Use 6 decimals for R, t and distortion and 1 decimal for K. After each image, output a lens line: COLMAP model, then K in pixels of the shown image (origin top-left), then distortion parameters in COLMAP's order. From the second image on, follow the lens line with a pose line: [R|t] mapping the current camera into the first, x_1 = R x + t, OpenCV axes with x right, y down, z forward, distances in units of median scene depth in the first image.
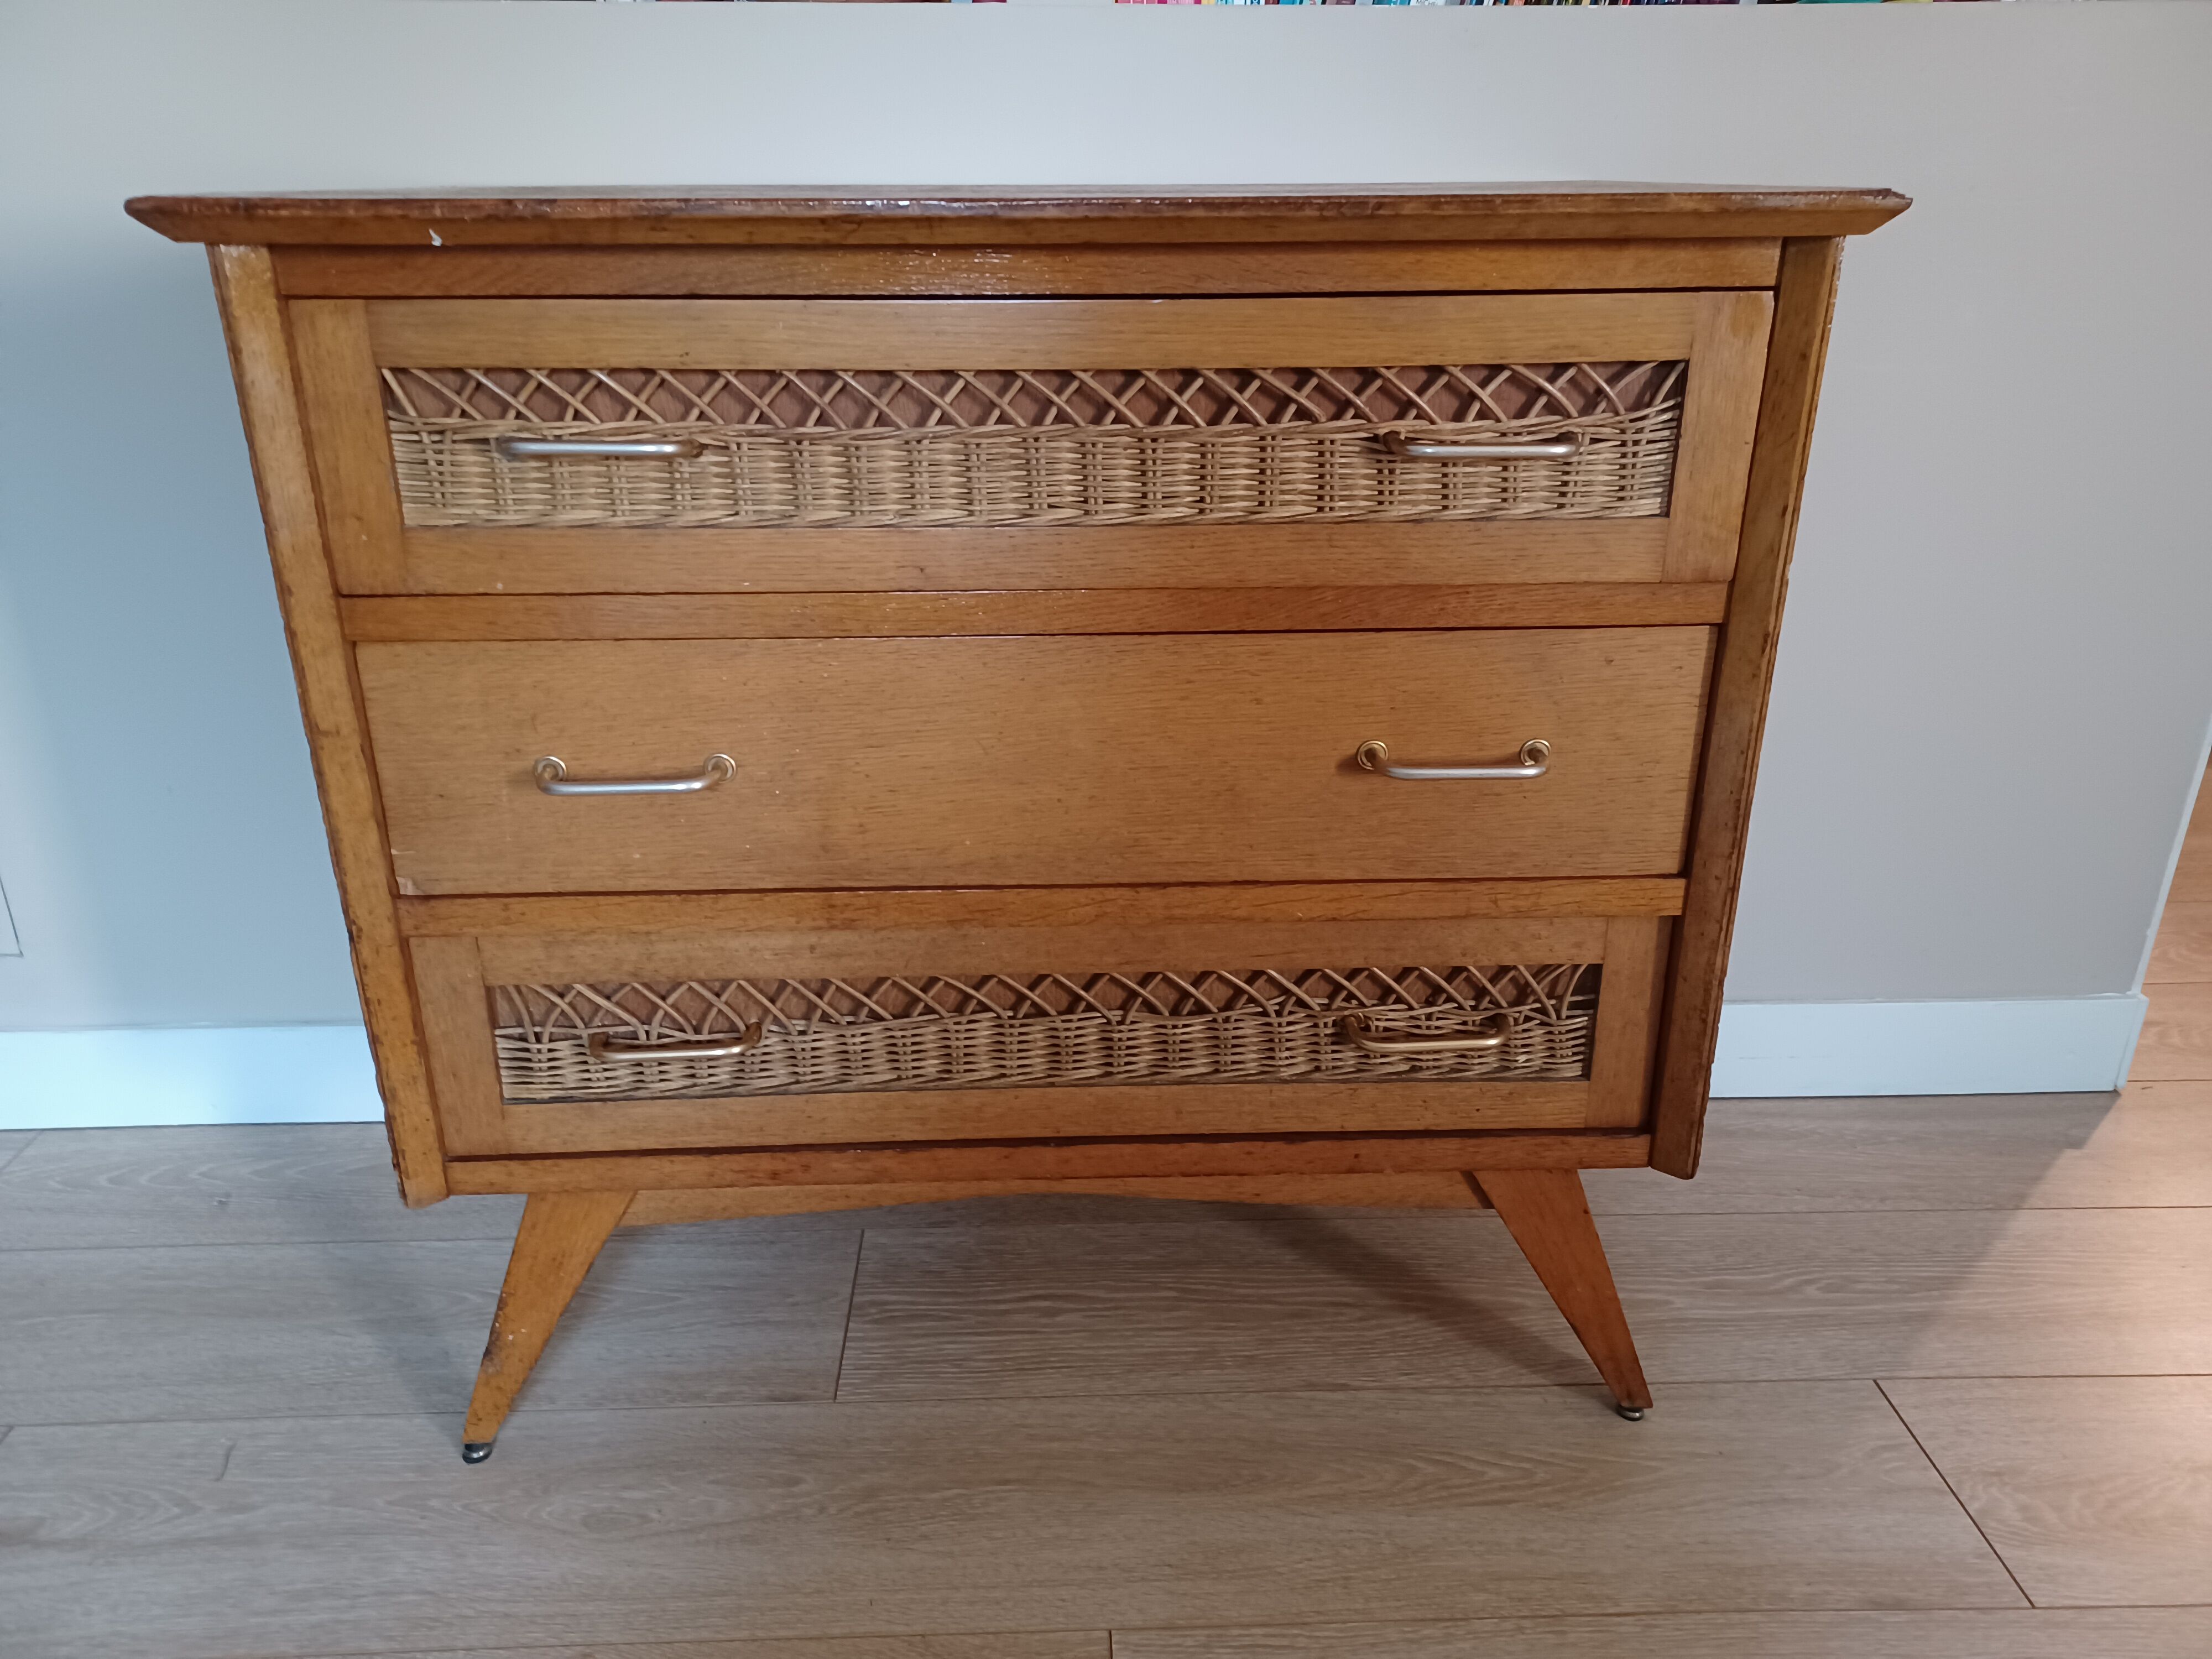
lens RADIAL K [[1598.1, 0, 1104.3], [0, 1598.1, 813.0], [0, 0, 1]] dist [0.064428, -0.050930]
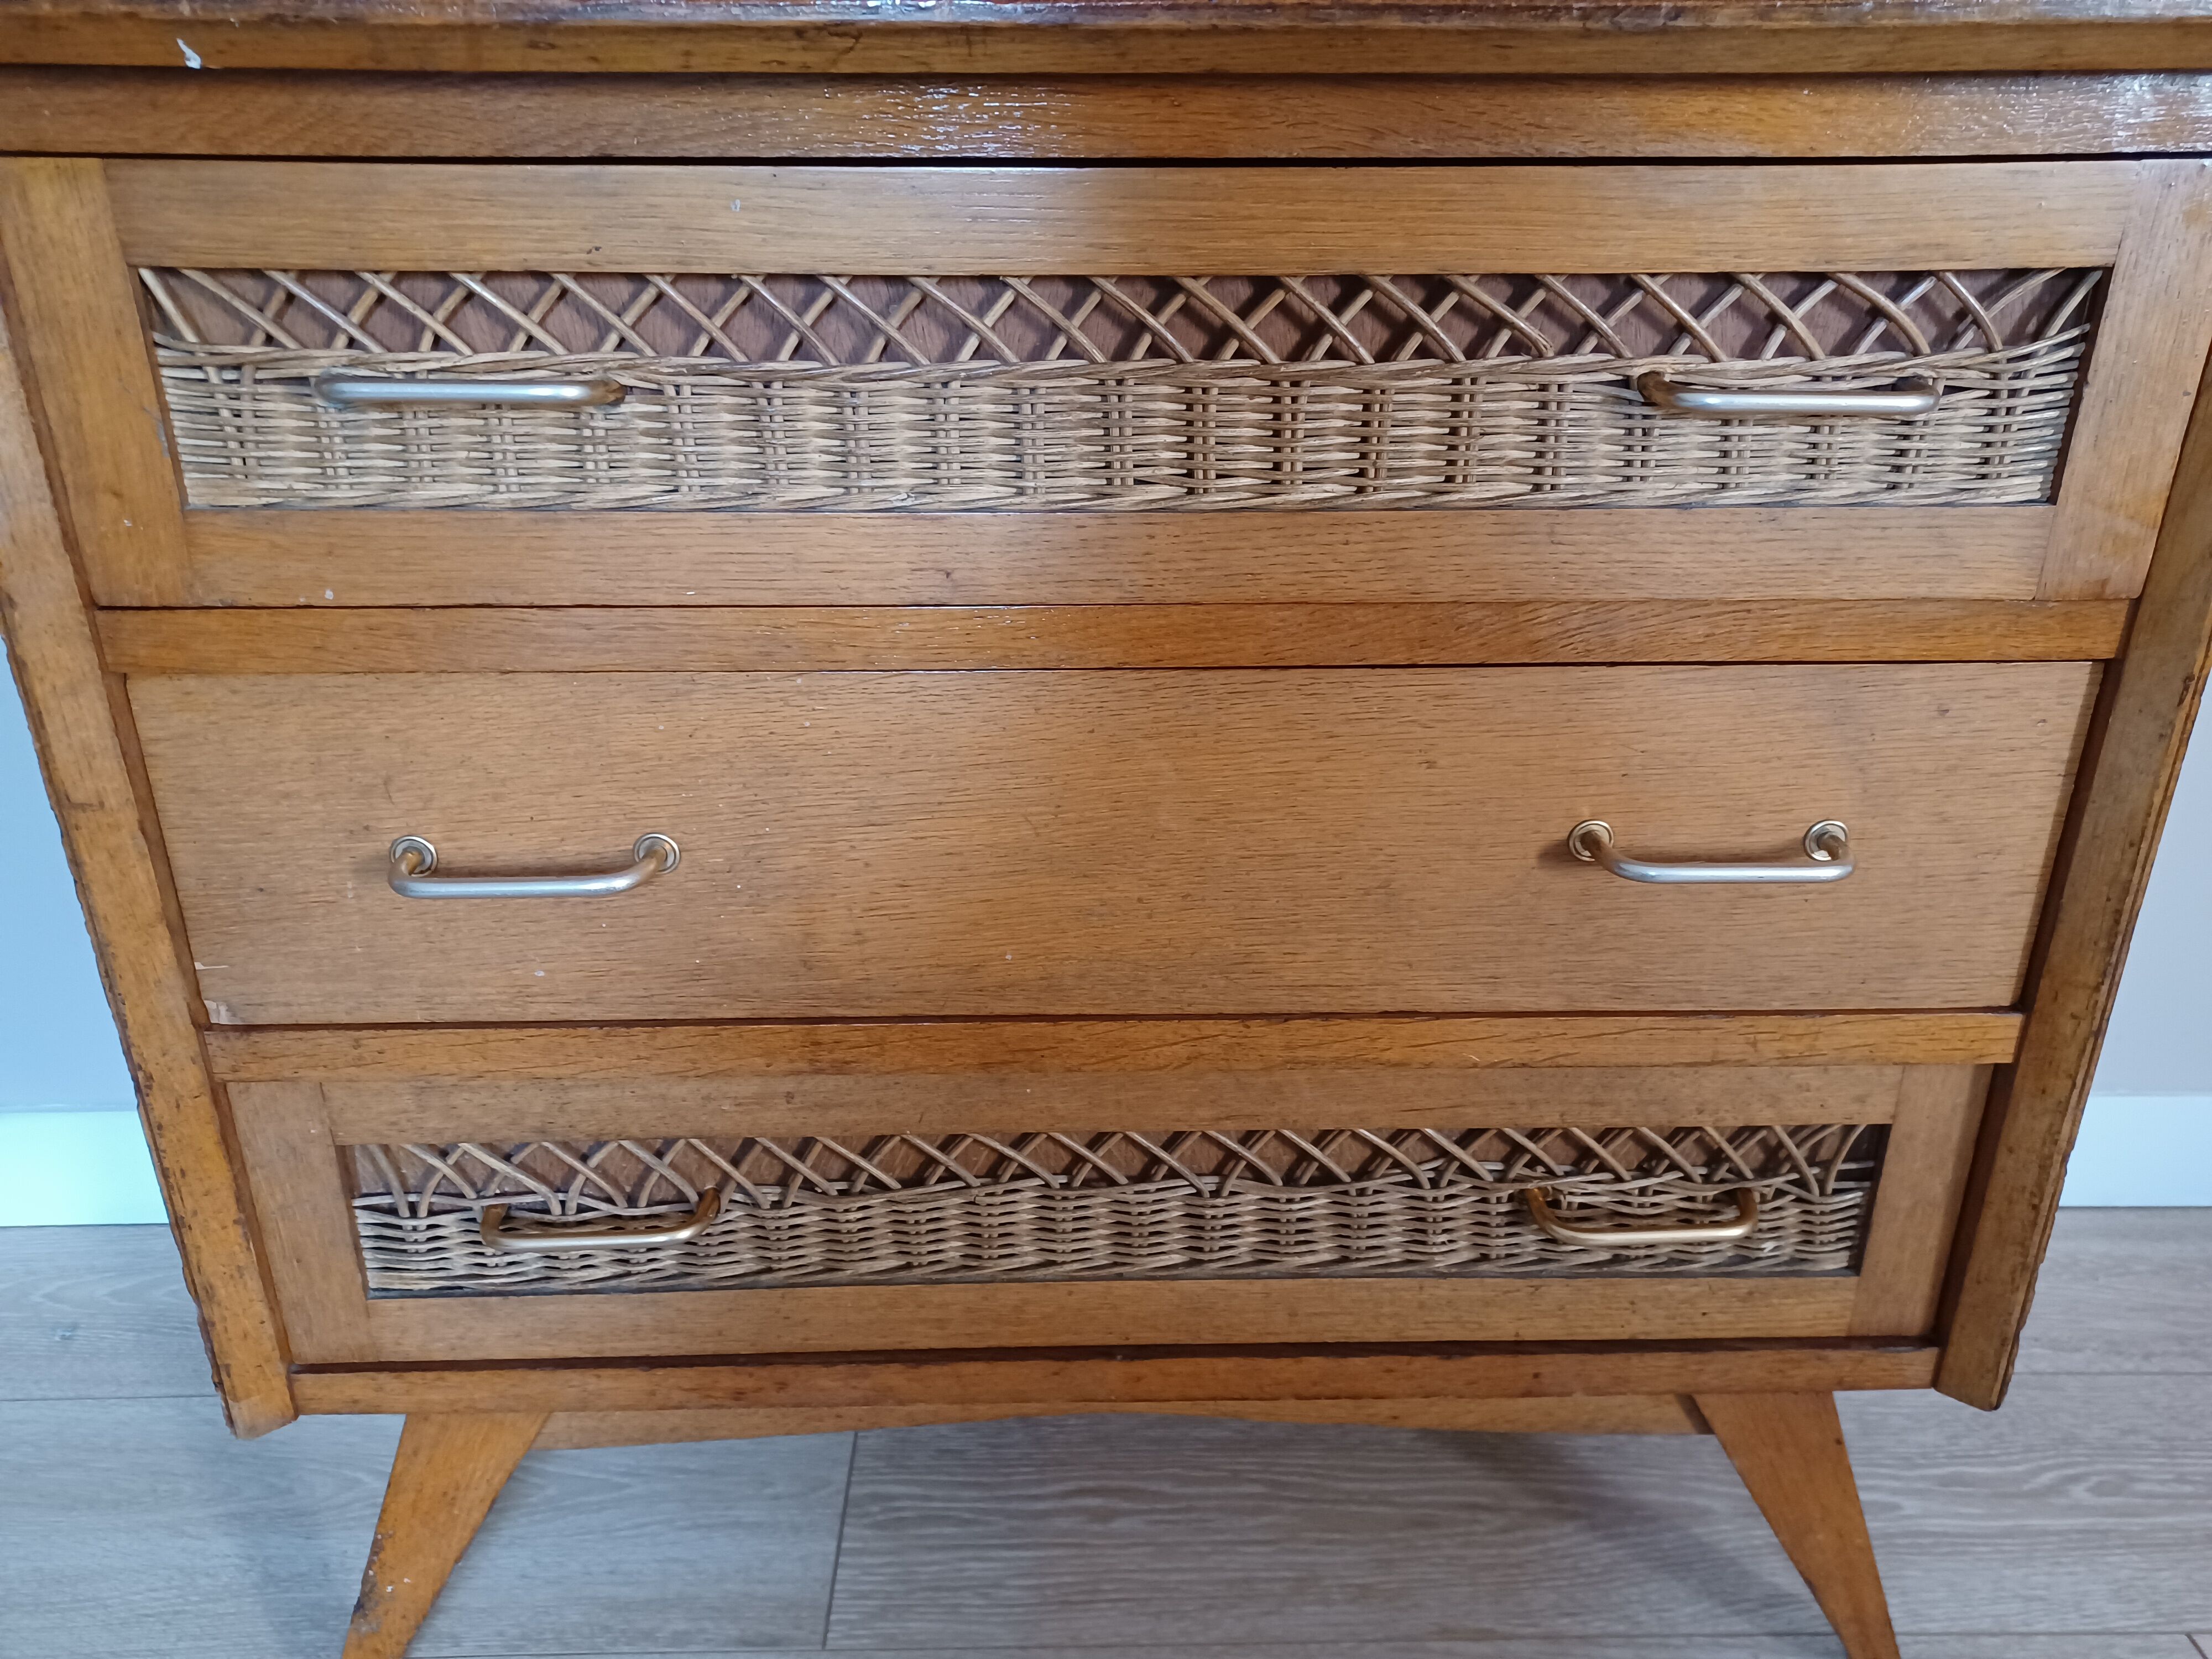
lens RADIAL K [[1636.6, 0, 1105.6], [0, 1636.6, 817.5], [0, 0, 1]] dist [0.001897, 0.040308]
pose [[0.999941, 0.008354, -0.006991, -0.034855], [-0.008161, 0.999595, 0.027269, -0.057564], [0.007216, -0.027211, 0.999604, 0.258378]]
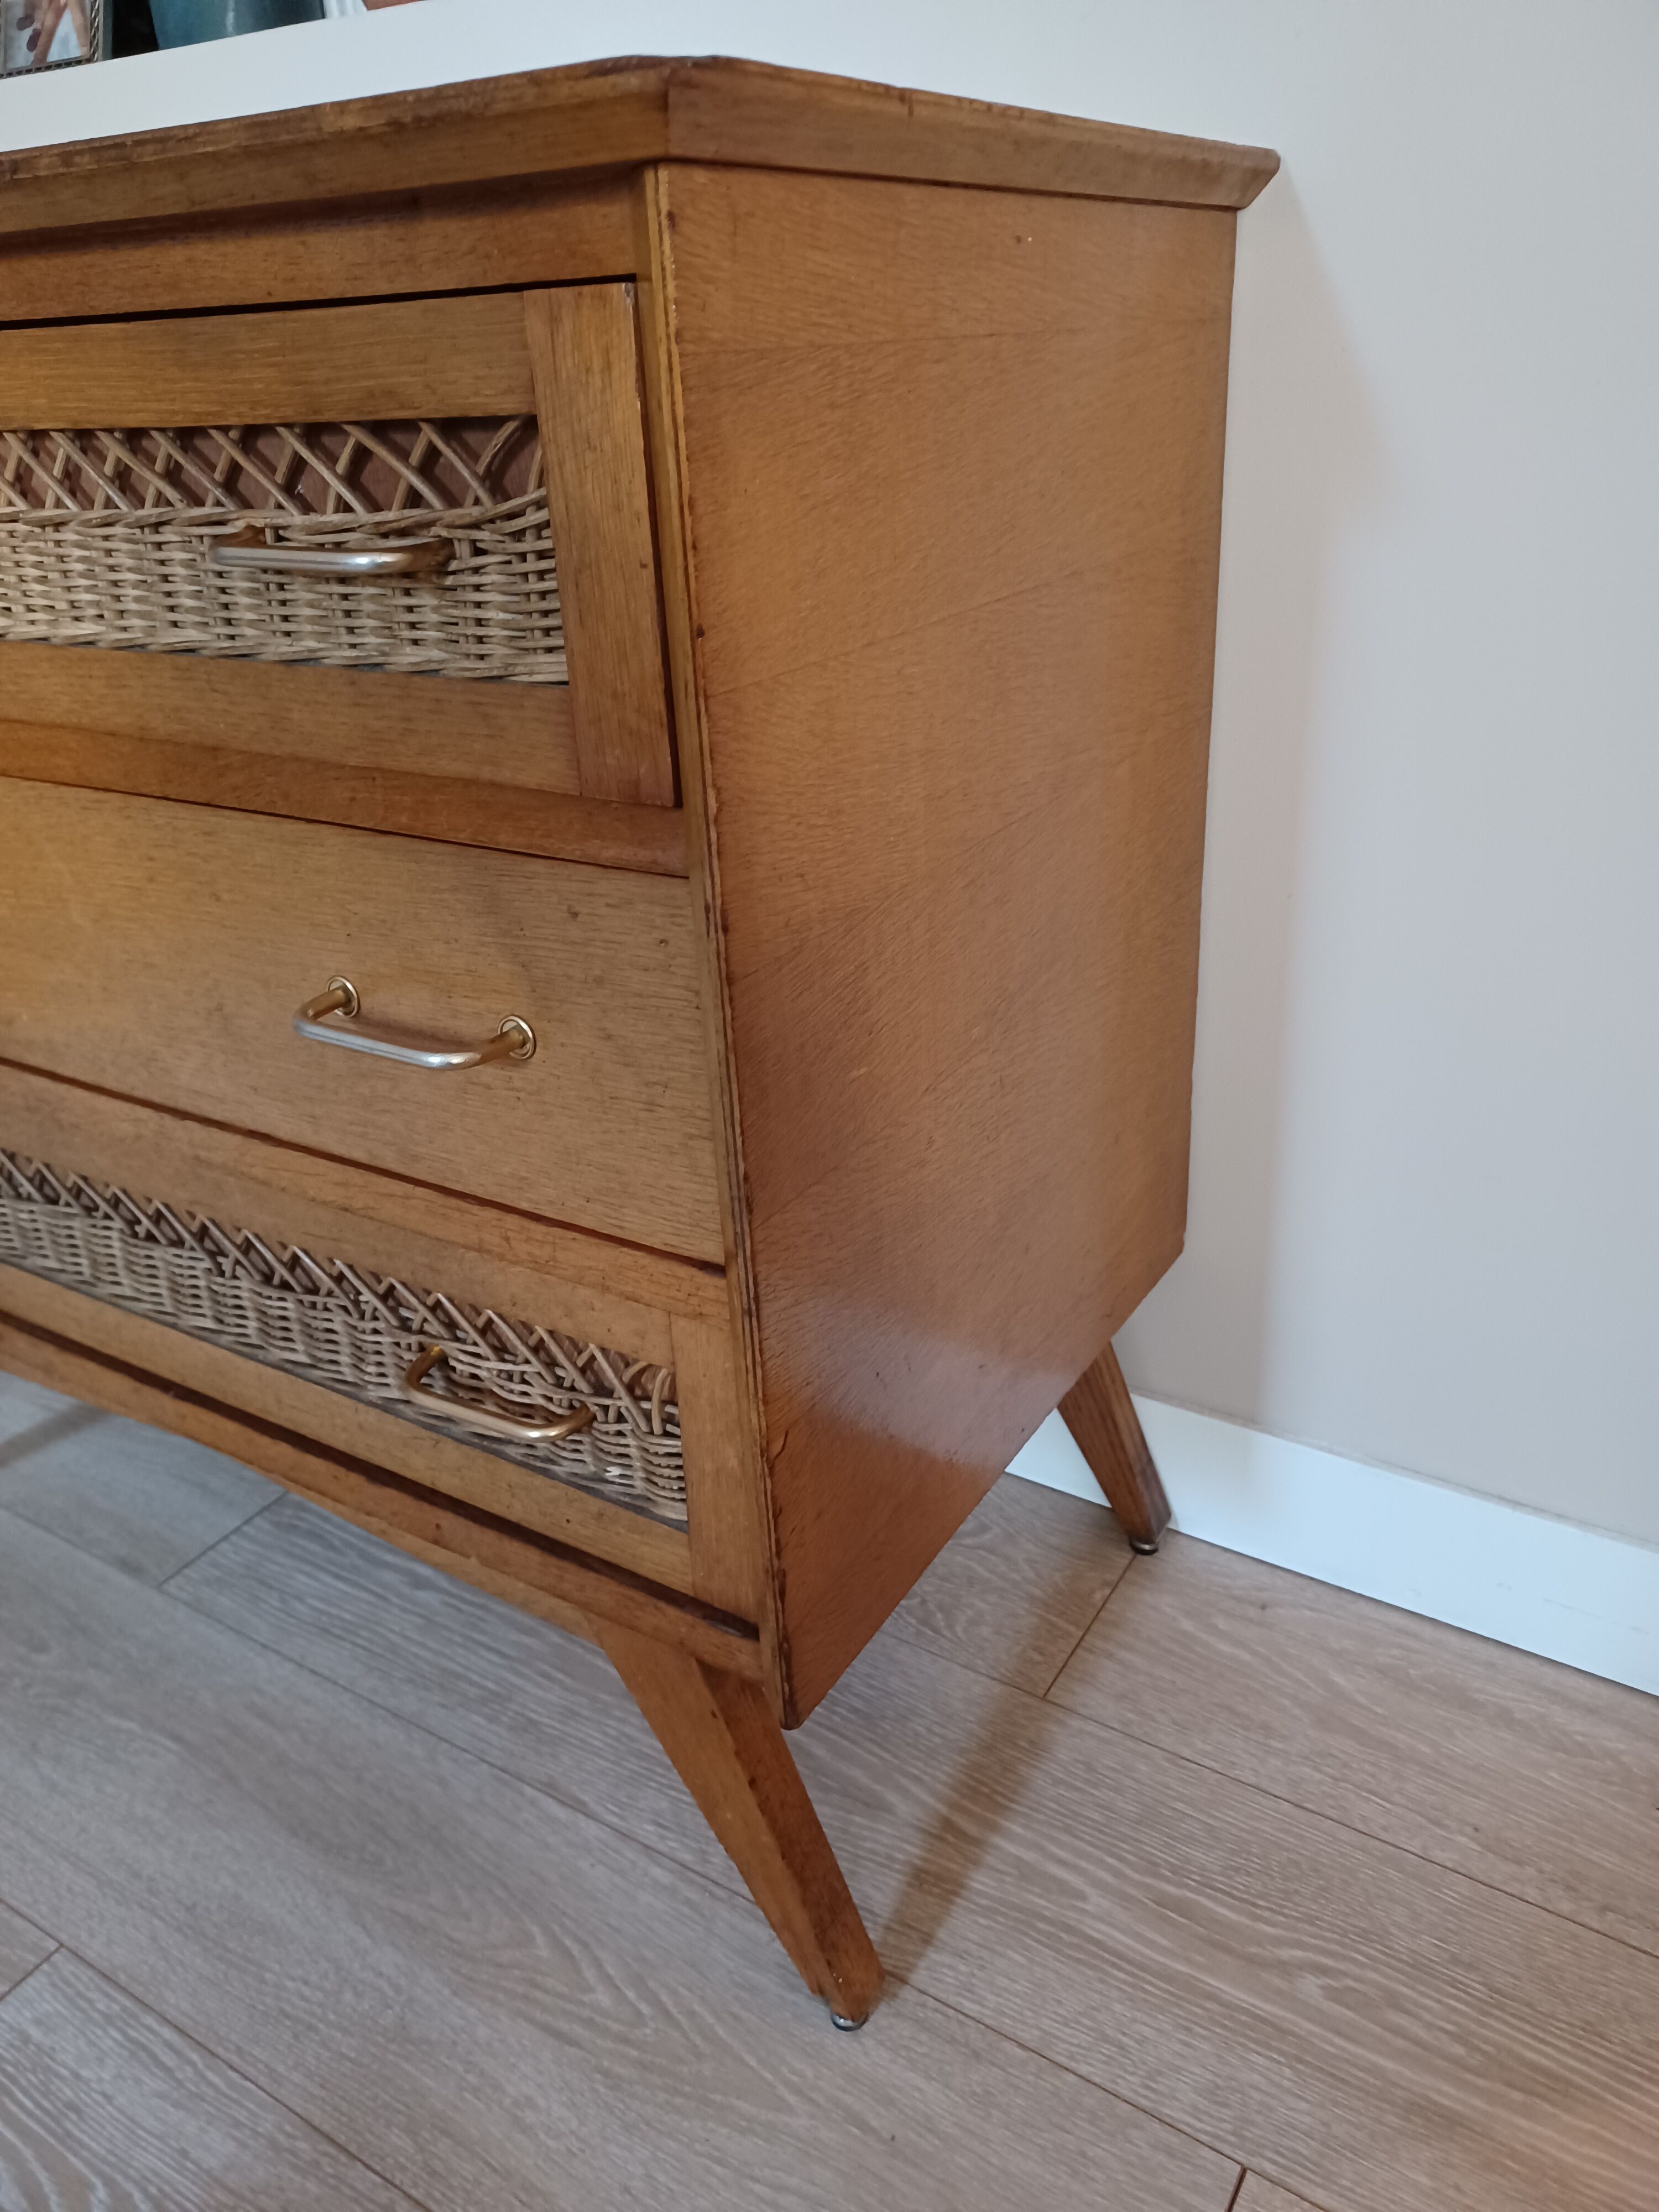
lens RADIAL K [[1598.1, 0, 829.5], [0, 1598.1, 1106.0], [0, 0, 1]] dist [0.064428, -0.050930]
pose [[0.830468, 0.206202, -0.517497, 0.657718], [-0.170019, 0.978466, 0.117037, -0.098763], [0.530486, -0.009211, 0.847643, 0.453070]]
